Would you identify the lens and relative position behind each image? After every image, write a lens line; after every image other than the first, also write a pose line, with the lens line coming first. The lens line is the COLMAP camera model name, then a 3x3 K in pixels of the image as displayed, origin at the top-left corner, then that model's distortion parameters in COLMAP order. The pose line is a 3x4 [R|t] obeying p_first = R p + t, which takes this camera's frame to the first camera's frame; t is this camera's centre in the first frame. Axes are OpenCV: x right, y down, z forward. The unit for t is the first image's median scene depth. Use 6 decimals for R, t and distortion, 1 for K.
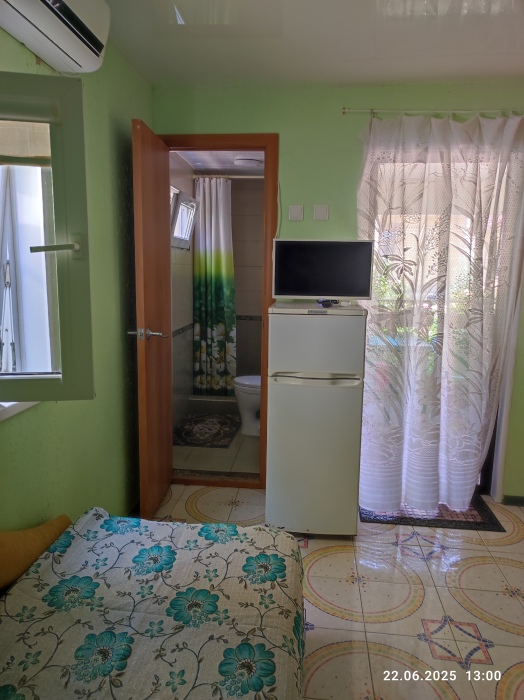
lens RADIAL K [[519.8, 0, 263.4], [0, 519.8, 351.7], [0, 0, 1]] dist [0.030037, -0.031808]
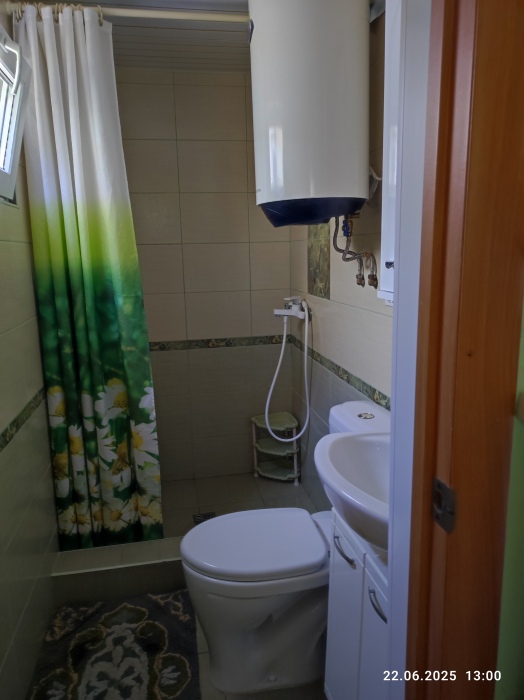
lens RADIAL K [[519.8, 0, 259.5], [0, 519.8, 347.0], [0, 0, 1]] dist [0.030037, -0.031808]
pose [[0.960739, -0.089606, 0.262586, -0.077709], [0.081085, 0.995774, 0.043131, -0.090044], [-0.265341, -0.020146, 0.963944, 0.564207]]
